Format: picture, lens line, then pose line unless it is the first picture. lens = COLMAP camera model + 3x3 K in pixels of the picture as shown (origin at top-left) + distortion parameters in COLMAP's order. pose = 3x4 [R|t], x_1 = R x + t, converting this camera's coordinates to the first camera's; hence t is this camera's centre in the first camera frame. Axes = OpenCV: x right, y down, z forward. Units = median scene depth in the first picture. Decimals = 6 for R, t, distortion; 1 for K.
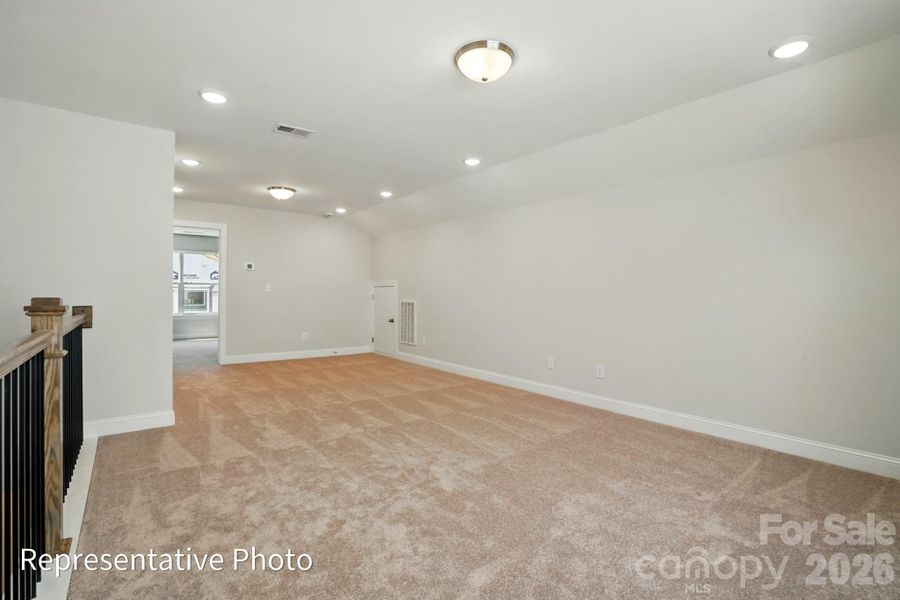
lens RADIAL K [[420.9, 0, 455.4], [0, 420.9, 300.2], [0, 0, 1]] dist [-0.027326, 0.027392]
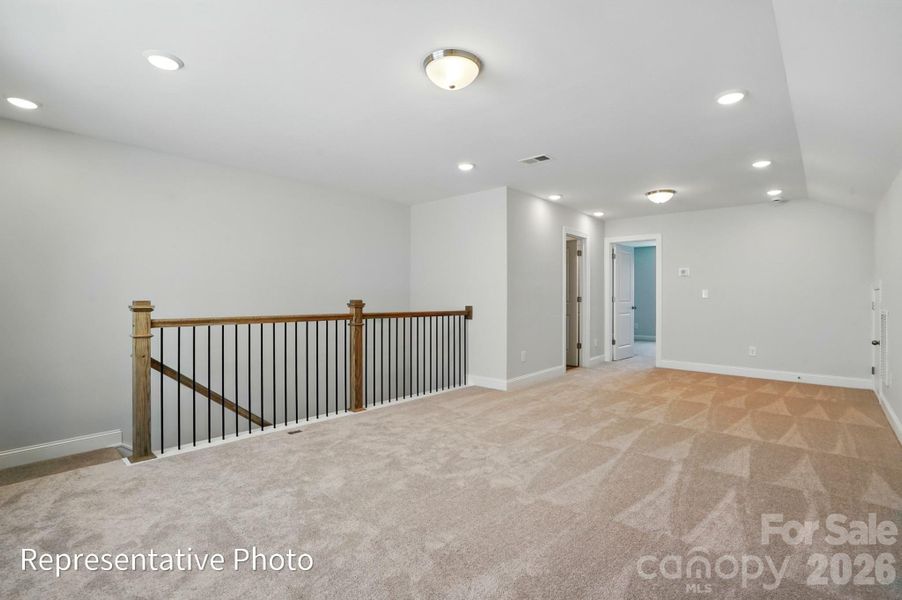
lens RADIAL K [[421.8, 0, 456.4], [0, 421.8, 300.2], [0, 0, 1]] dist [-0.027326, 0.027392]
pose [[0.180443, -0.006215, -0.983566, 0.733618], [-0.015097, 0.999845, -0.009088, 0.004691], [0.983470, 0.016489, 0.180321, 0.577113]]
